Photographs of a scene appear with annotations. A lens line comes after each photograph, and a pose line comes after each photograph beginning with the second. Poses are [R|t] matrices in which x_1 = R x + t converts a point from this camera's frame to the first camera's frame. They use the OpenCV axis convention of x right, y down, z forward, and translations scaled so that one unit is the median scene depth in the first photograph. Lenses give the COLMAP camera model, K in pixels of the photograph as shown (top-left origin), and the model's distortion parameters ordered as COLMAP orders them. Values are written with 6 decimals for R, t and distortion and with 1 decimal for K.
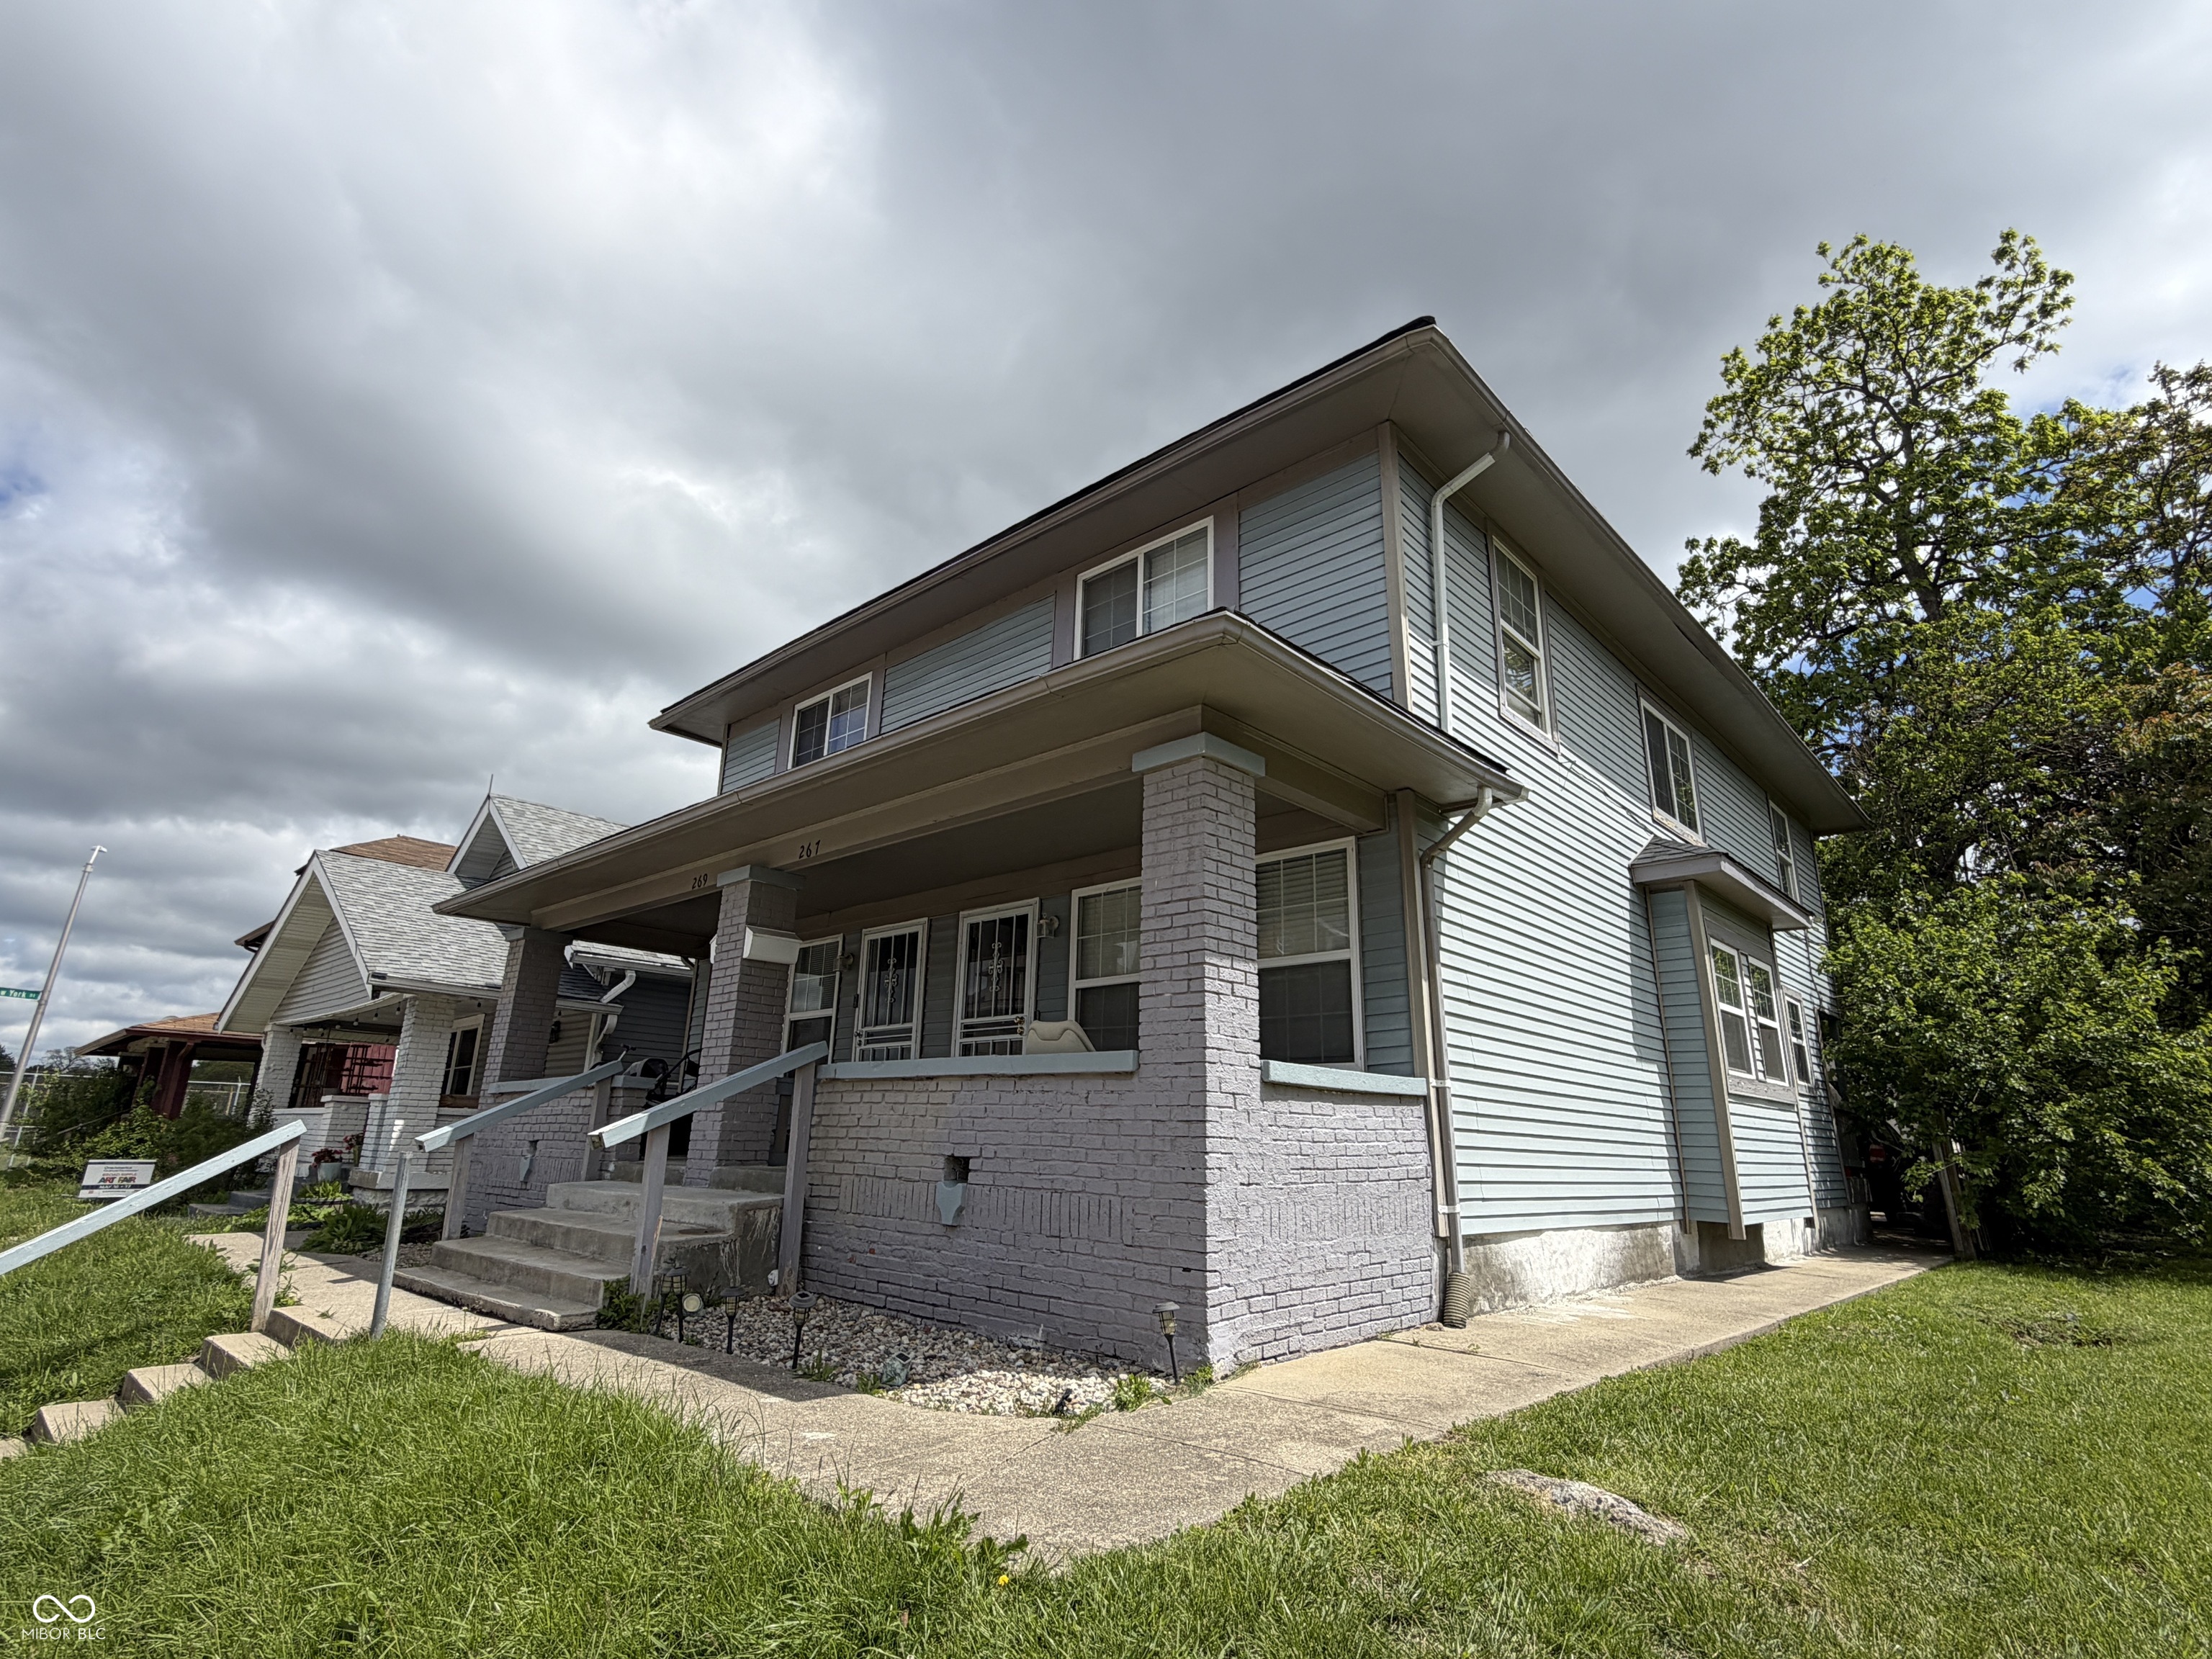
lens RADIAL K [[1098.2, 0, 1107.7], [0, 1098.2, 825.7], [0, 0, 1]] dist [-0.002367, -0.000070]
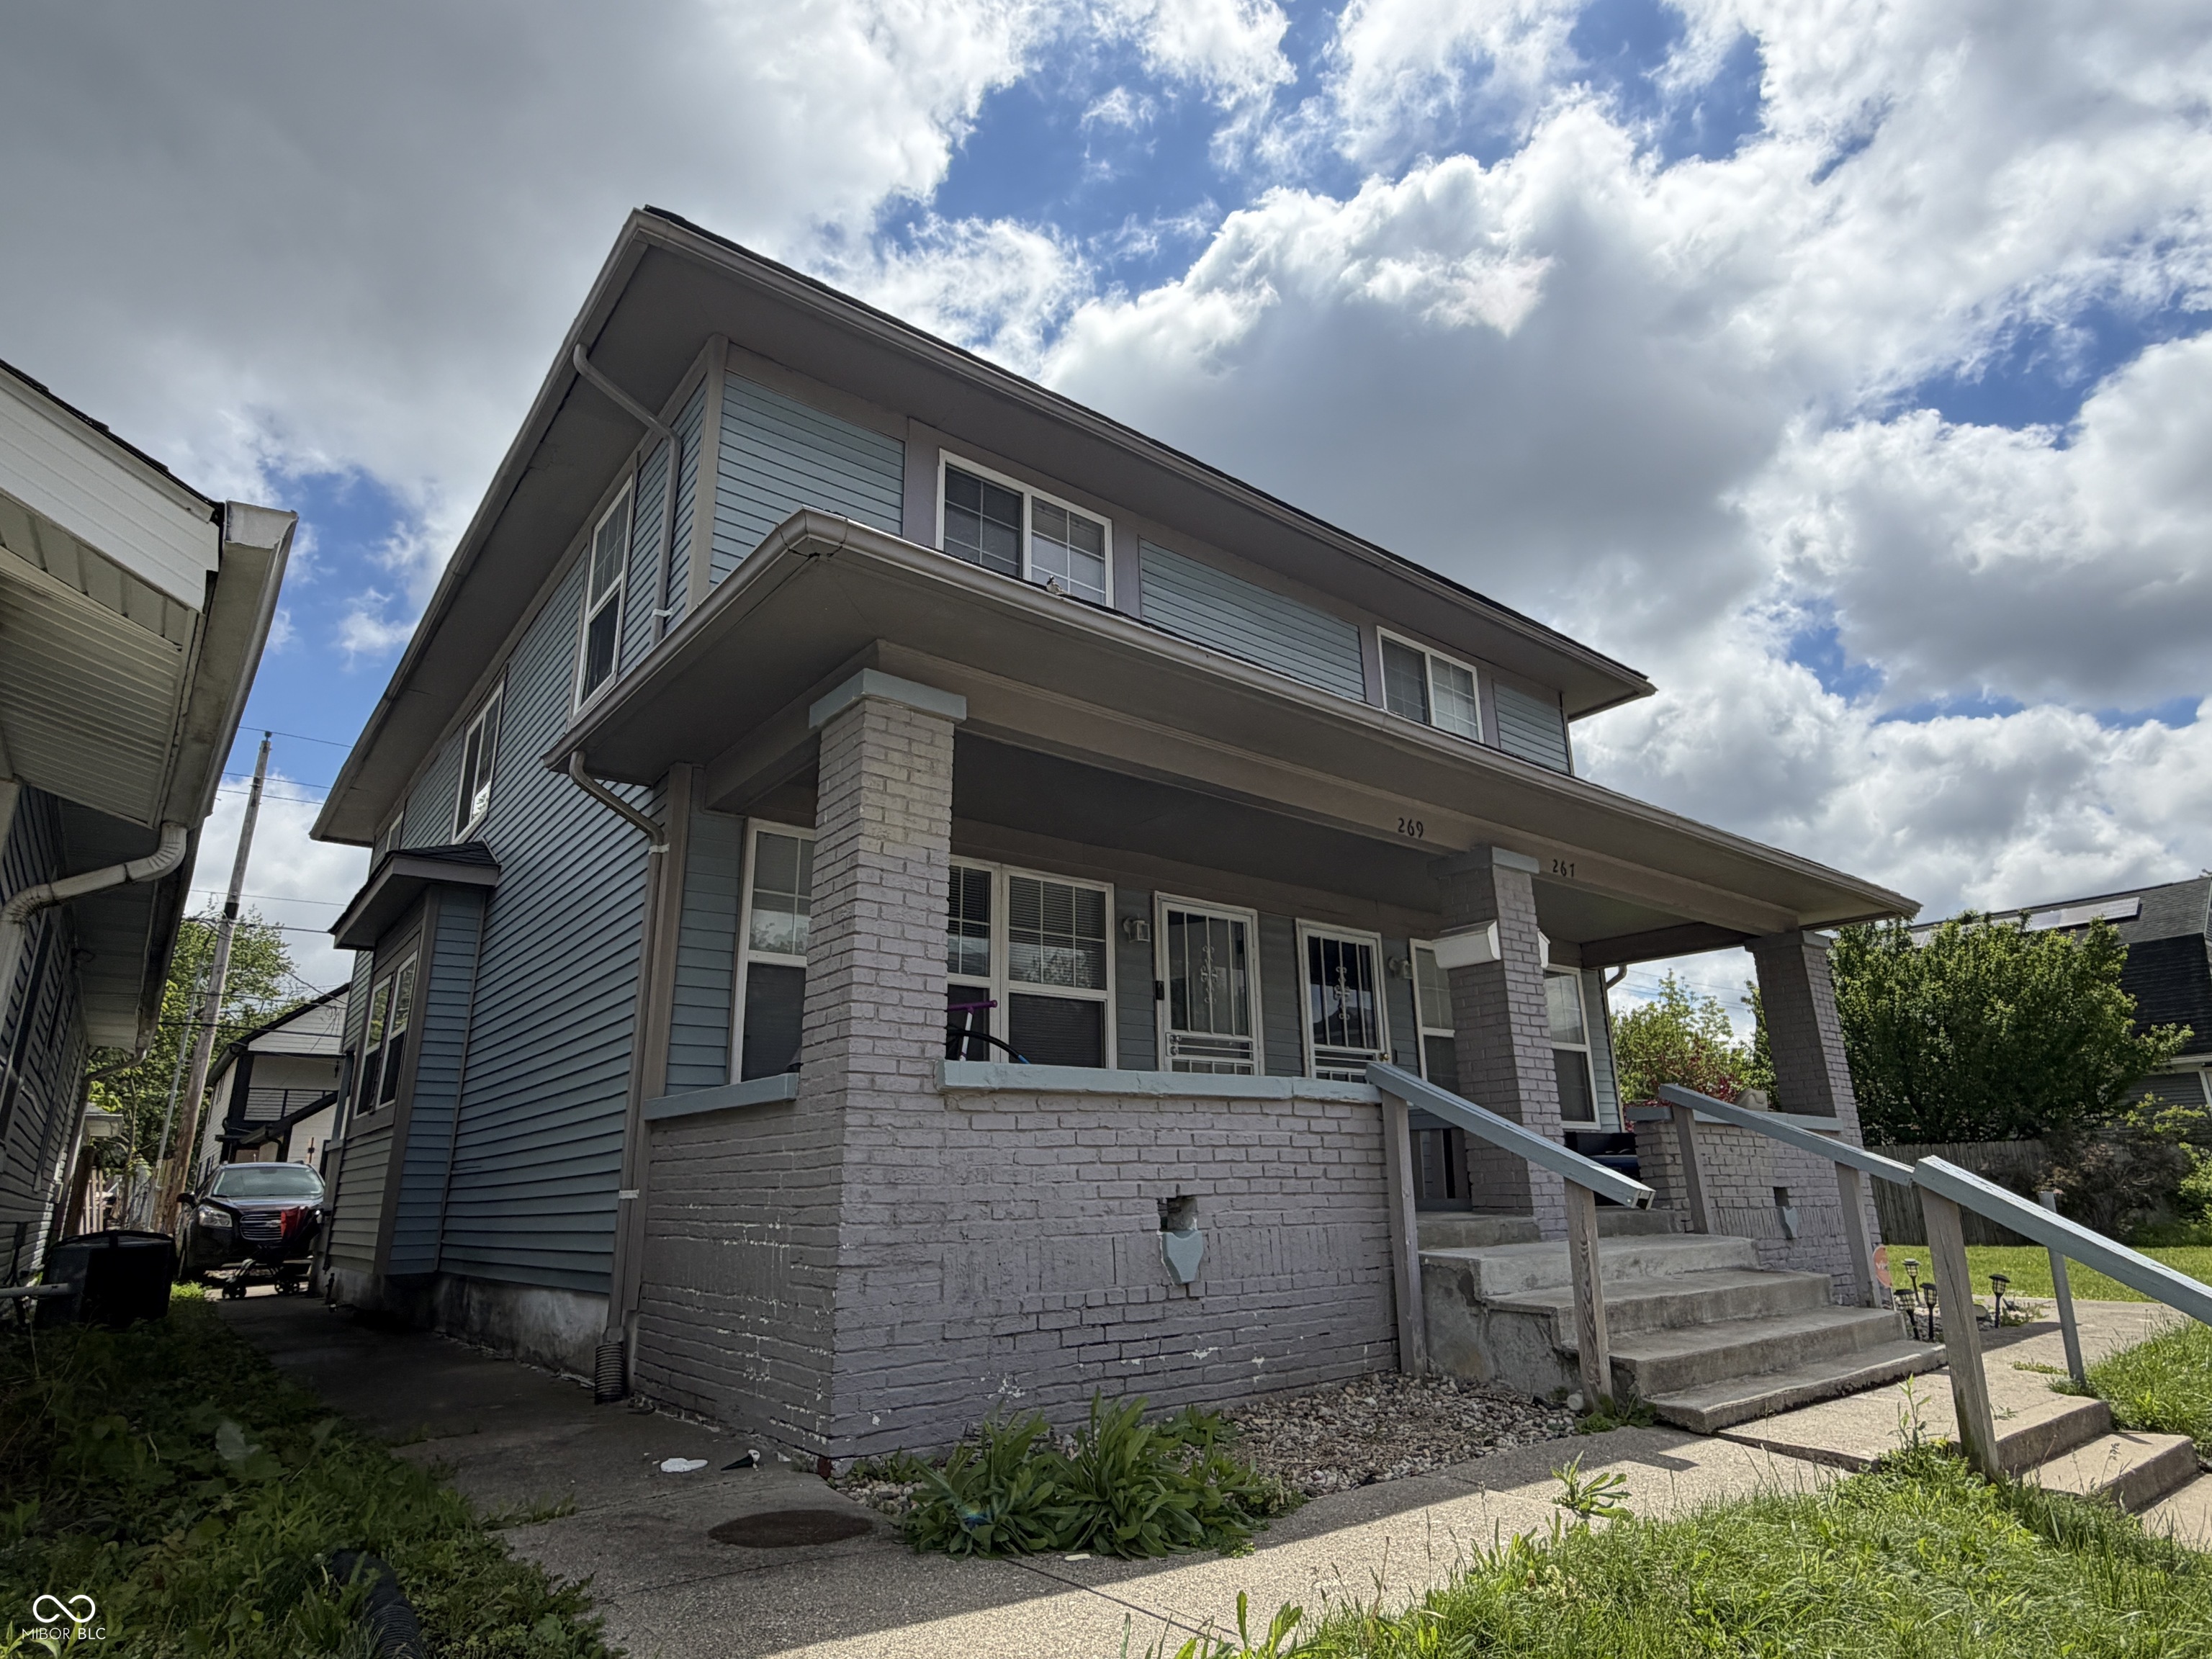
lens RADIAL K [[1214.4, 0, 1116.4], [0, 1214.4, 838.3], [0, 0, 1]] dist [0.002616, -0.000167]
pose [[0.149204, 0.256163, 0.955049, -1.185067], [-0.257908, 0.942509, -0.212507, 0.283032], [-0.954579, -0.214608, 0.206693, 1.039043]]
